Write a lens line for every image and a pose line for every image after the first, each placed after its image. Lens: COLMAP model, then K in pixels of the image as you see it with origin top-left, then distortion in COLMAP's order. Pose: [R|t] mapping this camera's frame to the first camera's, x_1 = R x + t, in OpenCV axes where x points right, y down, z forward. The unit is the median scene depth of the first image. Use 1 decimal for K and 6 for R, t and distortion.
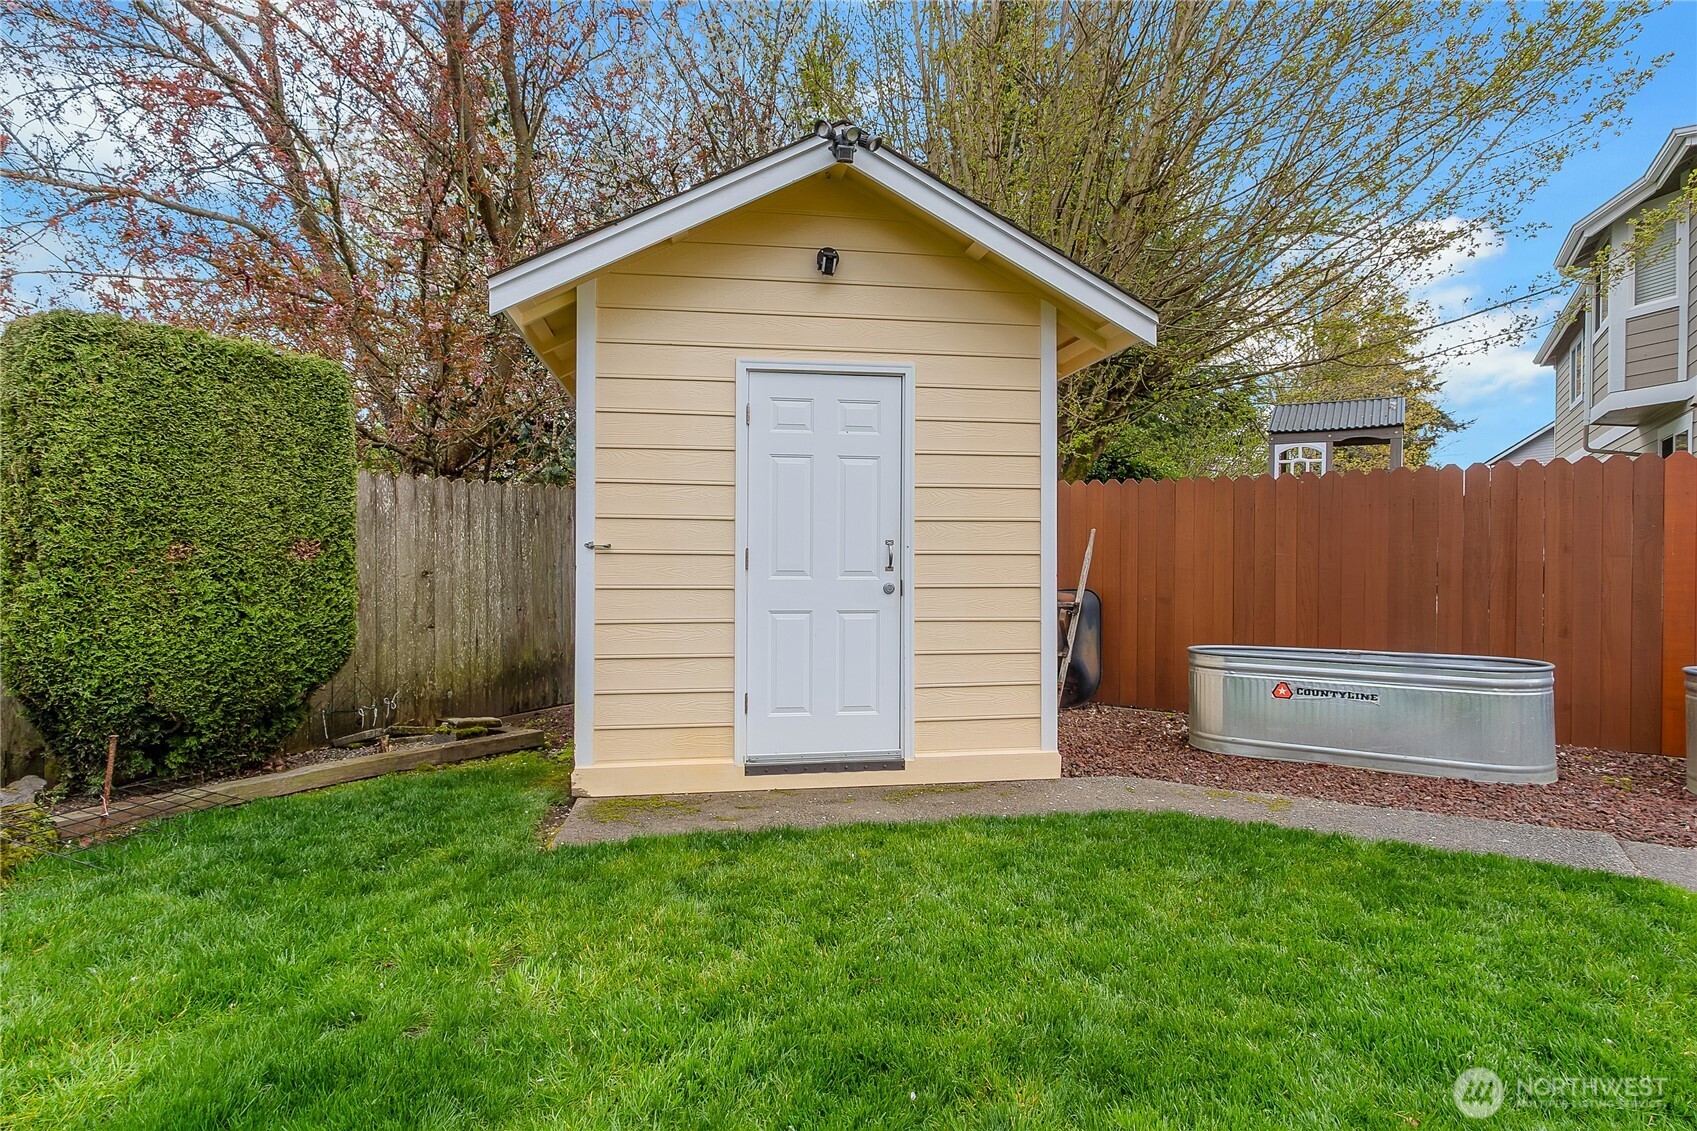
lens RADIAL K [[866.3, 0, 834.6], [0, 866.3, 533.8], [0, 0, 1]] dist [-0.001393, -0.001123]
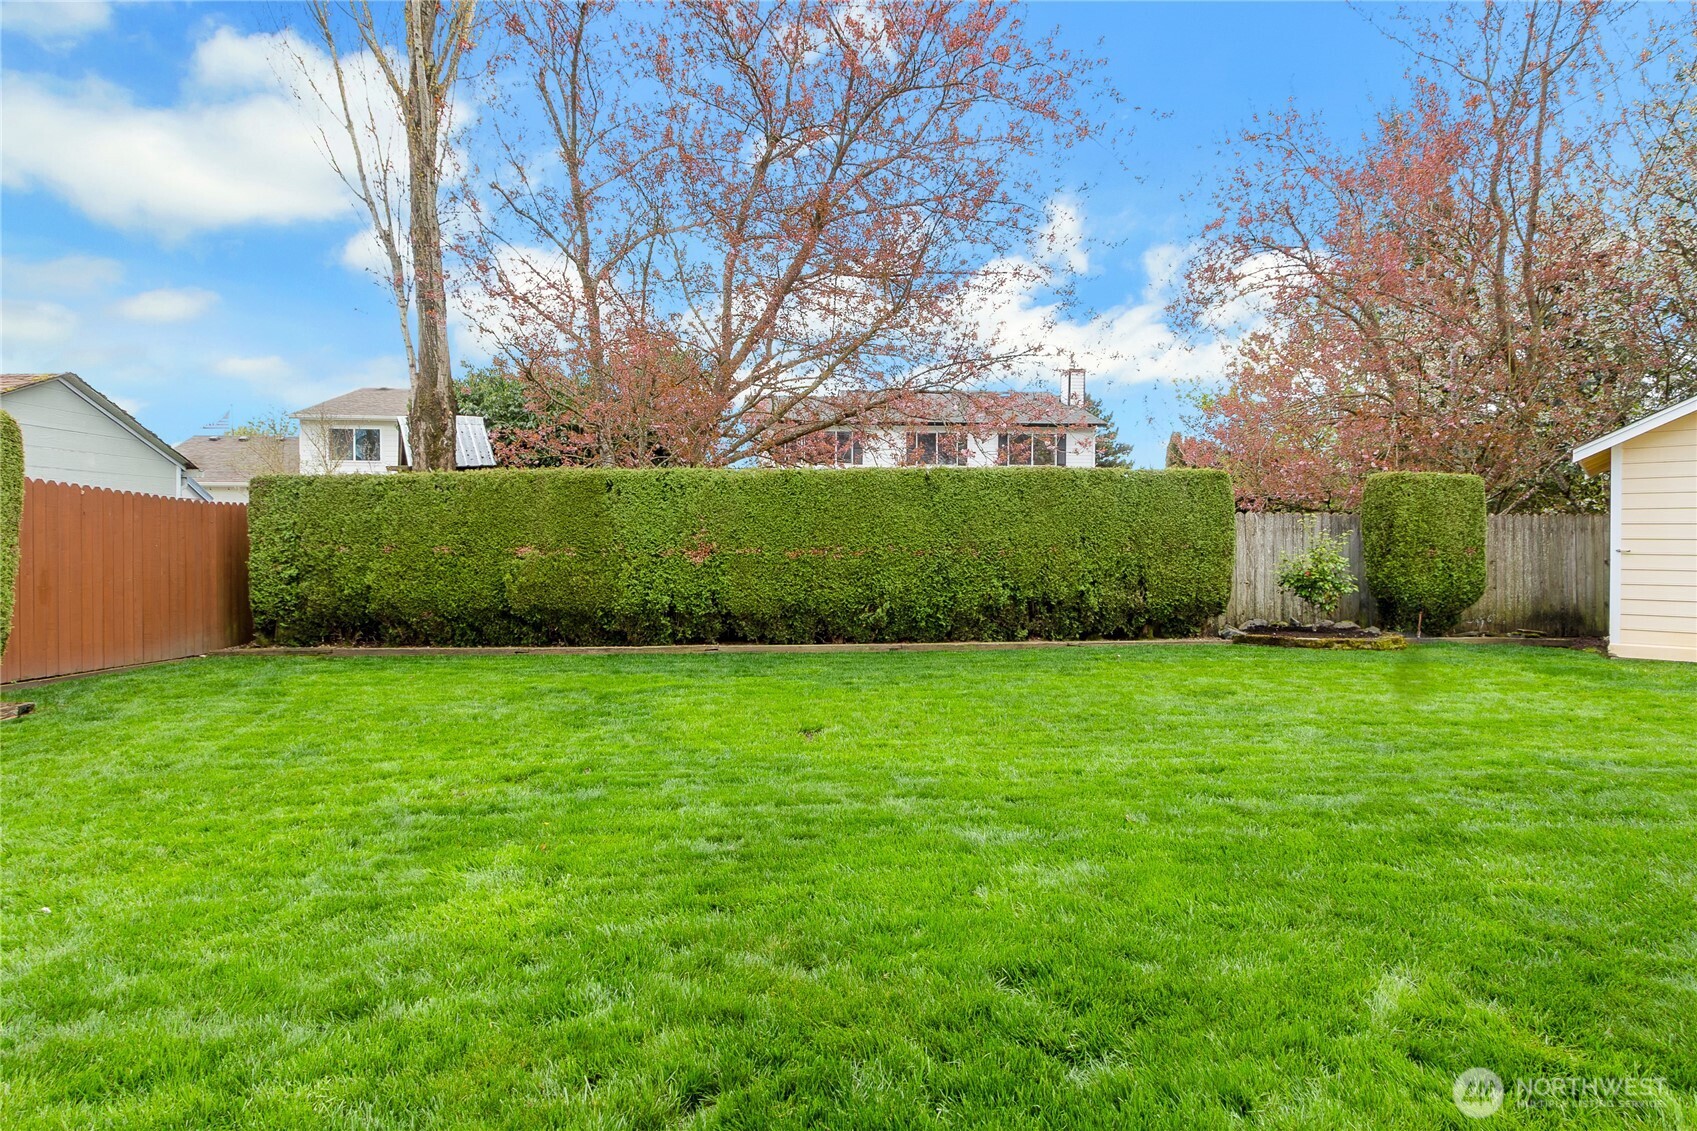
lens RADIAL K [[866.3, 0, 834.6], [0, 866.3, 533.8], [0, 0, 1]] dist [-0.001393, -0.001123]
pose [[0.619359, -0.002329, -0.785105, 0.170543], [0.013855, 0.999872, 0.007964, -0.057462], [0.784986, -0.015810, 0.619312, -1.480064]]
